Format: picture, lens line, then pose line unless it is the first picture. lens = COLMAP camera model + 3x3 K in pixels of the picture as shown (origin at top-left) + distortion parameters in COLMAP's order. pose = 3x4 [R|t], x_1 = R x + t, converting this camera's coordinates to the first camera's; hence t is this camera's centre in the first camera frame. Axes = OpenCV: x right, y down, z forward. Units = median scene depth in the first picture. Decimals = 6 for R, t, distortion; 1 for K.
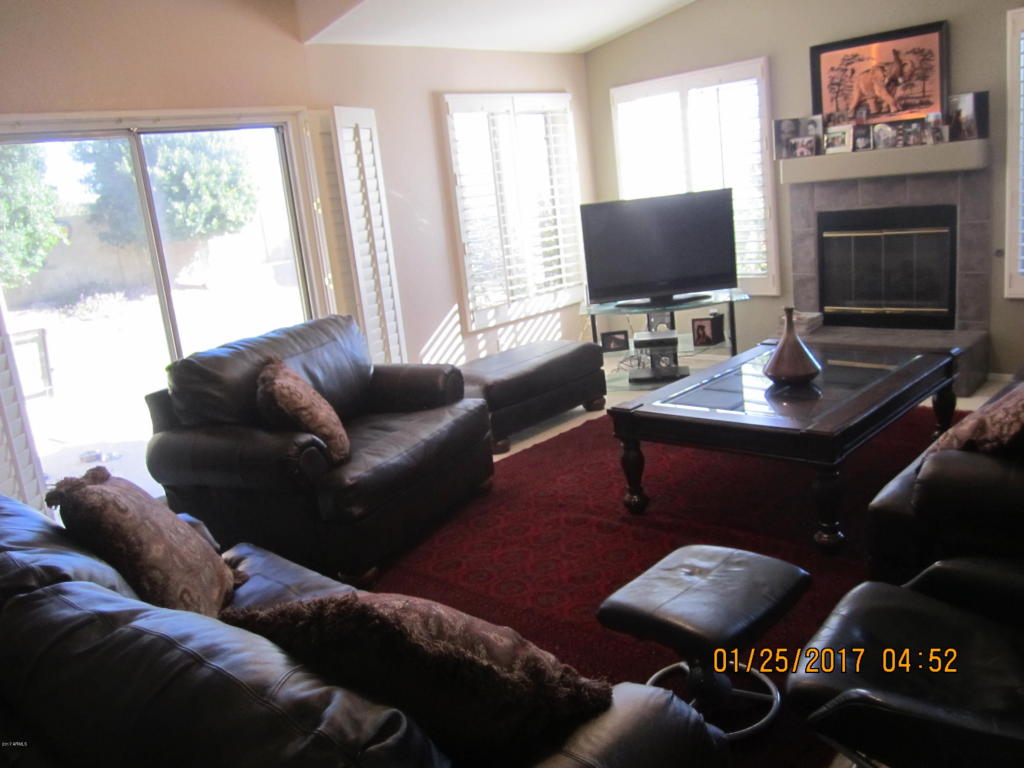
lens RADIAL K [[834.4, 0, 512.0], [0, 834.4, 384.0], [0, 0, 1]] dist [-0.050323, -0.004973]
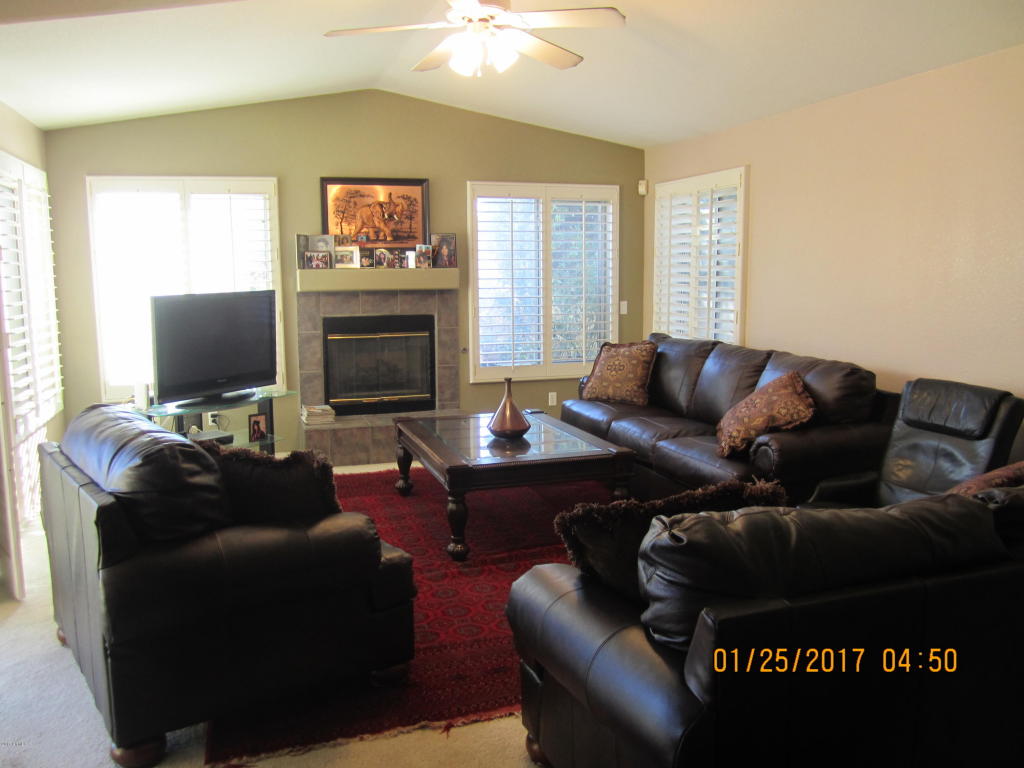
lens RADIAL K [[834.4, 0, 512.0], [0, 834.4, 384.0], [0, 0, 1]] dist [-0.050323, -0.004973]
pose [[0.476901, -0.009568, 0.878905, -0.550127], [0.158571, 0.984470, -0.075325, 0.012119], [-0.864535, 0.175291, 0.471012, 0.259701]]
